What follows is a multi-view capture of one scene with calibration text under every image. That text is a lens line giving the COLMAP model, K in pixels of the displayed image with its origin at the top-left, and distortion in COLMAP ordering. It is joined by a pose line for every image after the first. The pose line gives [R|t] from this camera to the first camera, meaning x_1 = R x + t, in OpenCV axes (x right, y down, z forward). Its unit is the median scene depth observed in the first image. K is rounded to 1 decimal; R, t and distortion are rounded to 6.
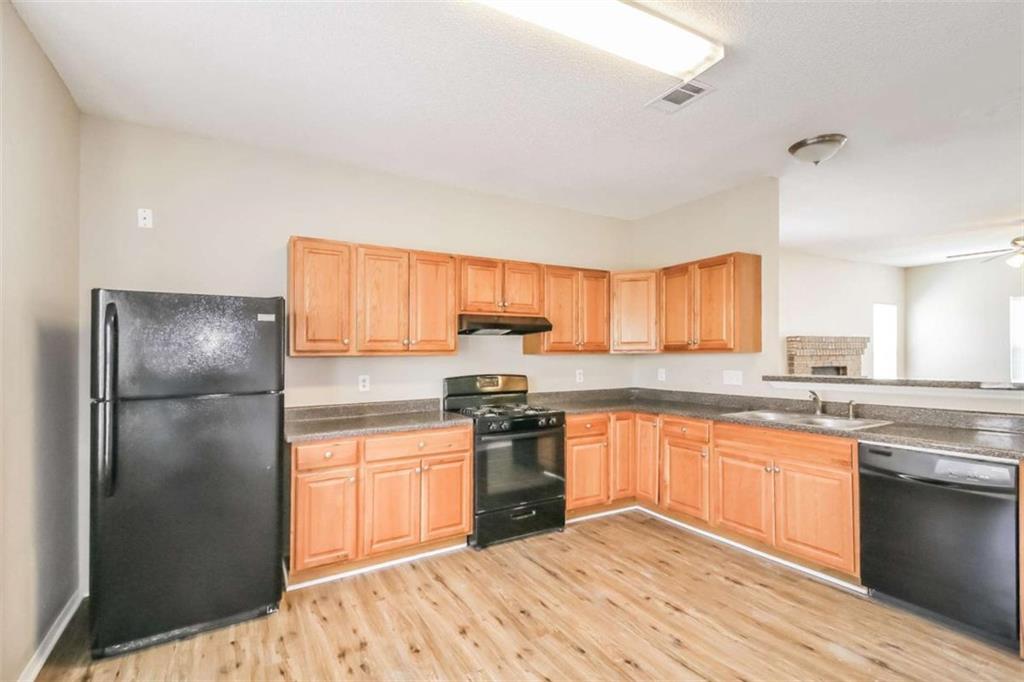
lens RADIAL K [[470.8, 0, 518.7], [0, 470.8, 349.0], [0, 0, 1]] dist [0.019335, -0.000746]
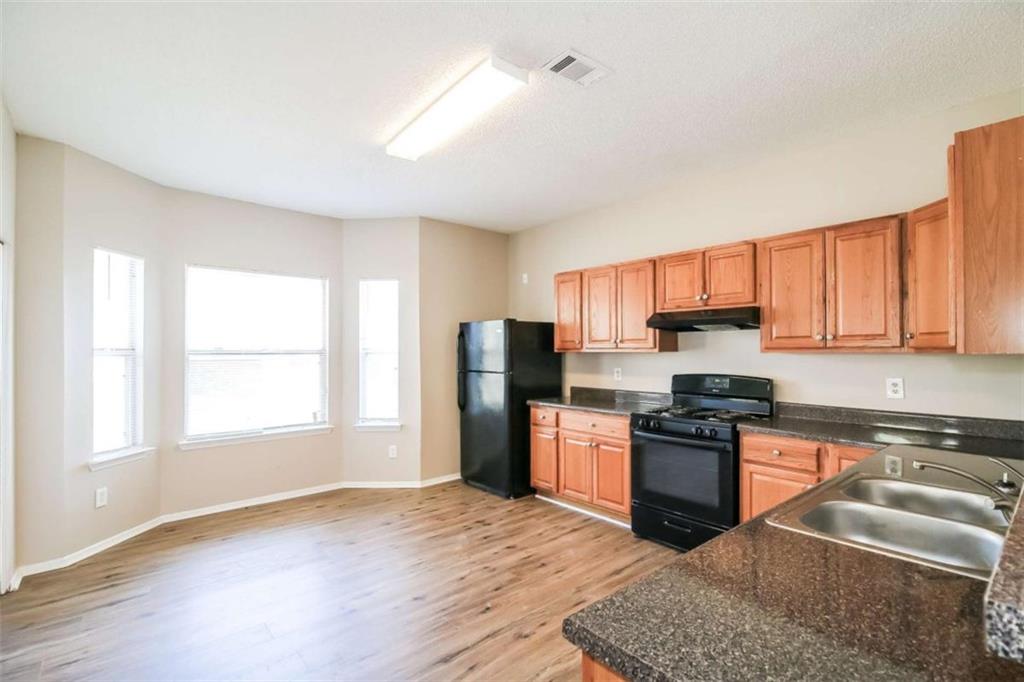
lens RADIAL K [[470.8, 0, 522.1], [0, 470.8, 341.6], [0, 0, 1]] dist [0.019335, -0.000746]
pose [[0.186905, -0.011434, -0.982312, 0.995213], [0.007673, 0.999919, -0.010179, -0.004153], [0.982348, -0.005635, 0.186977, 0.600182]]
